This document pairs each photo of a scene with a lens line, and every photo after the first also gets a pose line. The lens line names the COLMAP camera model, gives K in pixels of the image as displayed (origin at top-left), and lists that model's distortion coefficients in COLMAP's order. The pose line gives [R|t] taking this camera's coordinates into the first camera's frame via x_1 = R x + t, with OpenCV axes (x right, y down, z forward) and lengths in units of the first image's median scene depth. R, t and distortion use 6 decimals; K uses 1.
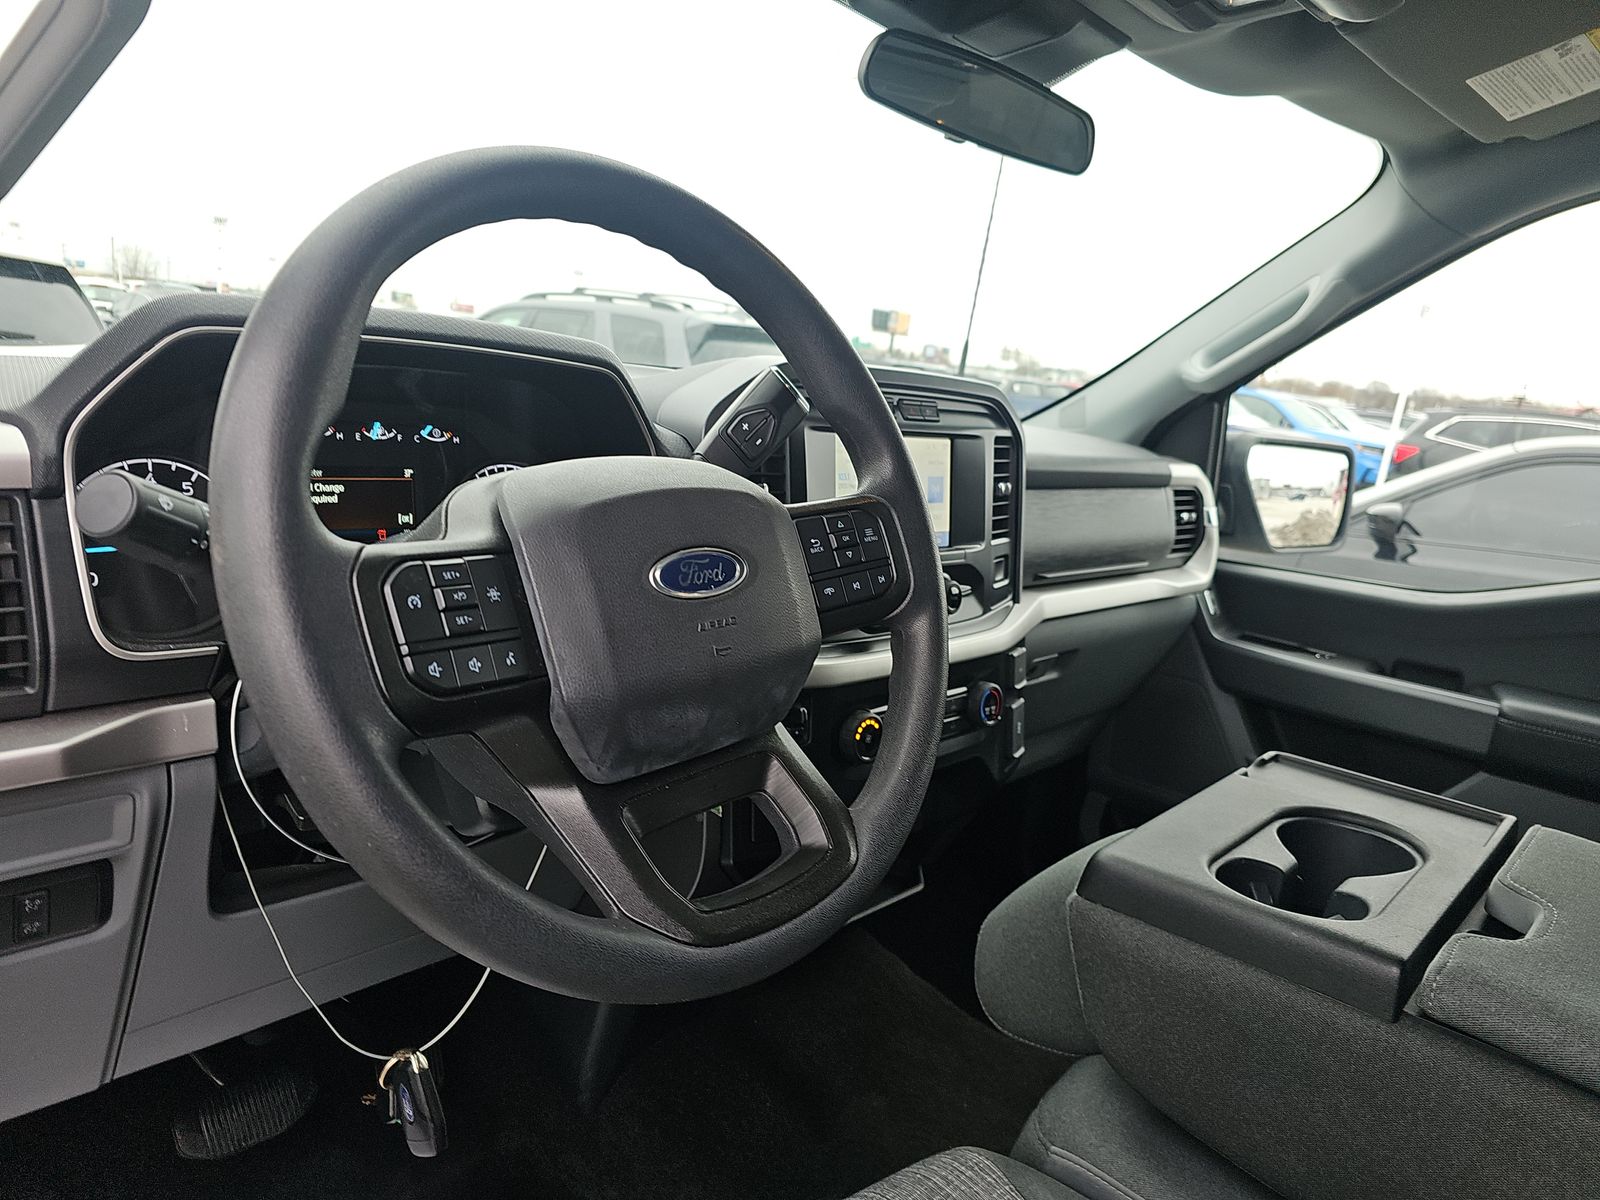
lens RADIAL K [[1067.6, 0, 809.4], [0, 1067.6, 612.6], [0, 0, 1]] dist [0.048982, -0.043409]
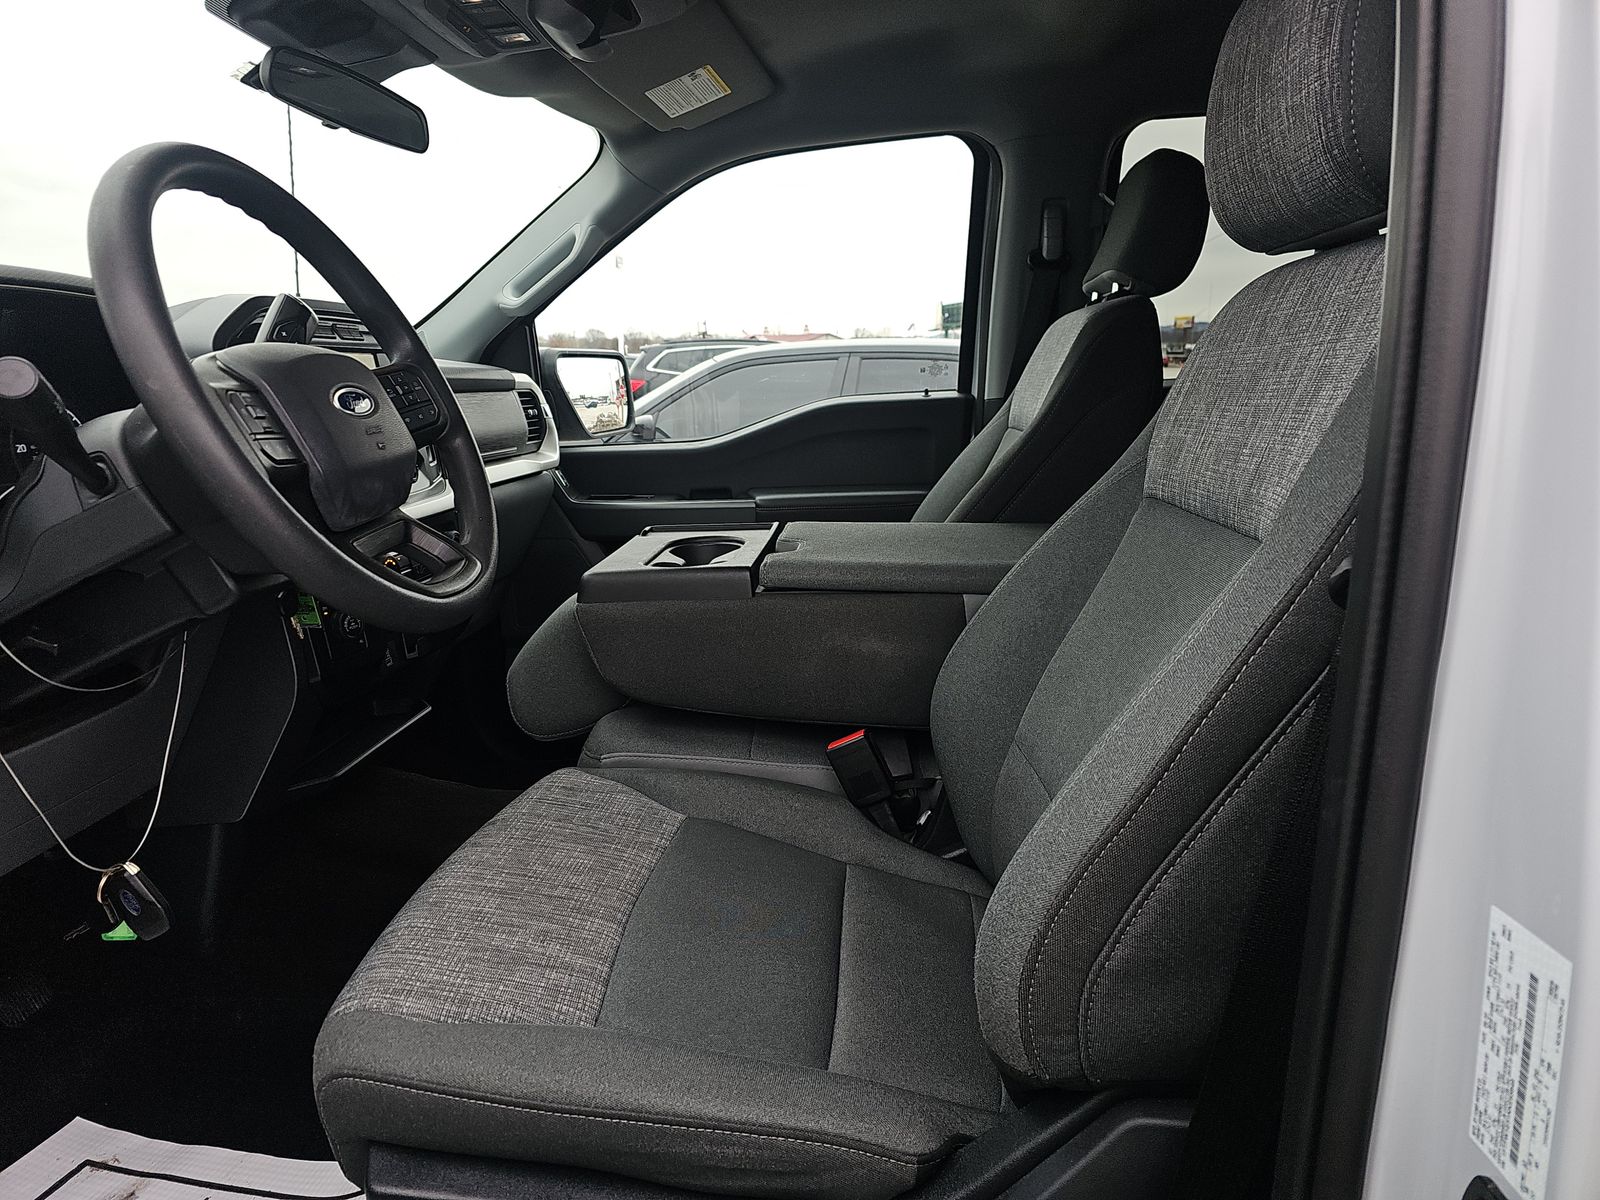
lens RADIAL K [[1067.6, 0, 809.4], [0, 1067.6, 612.6], [0, 0, 1]] dist [0.048982, -0.043409]
pose [[0.778845, -0.248253, 0.575995, -0.239431], [0.231825, 0.967245, 0.103414, 0.108343], [-0.582801, 0.052987, 0.810885, -0.299731]]
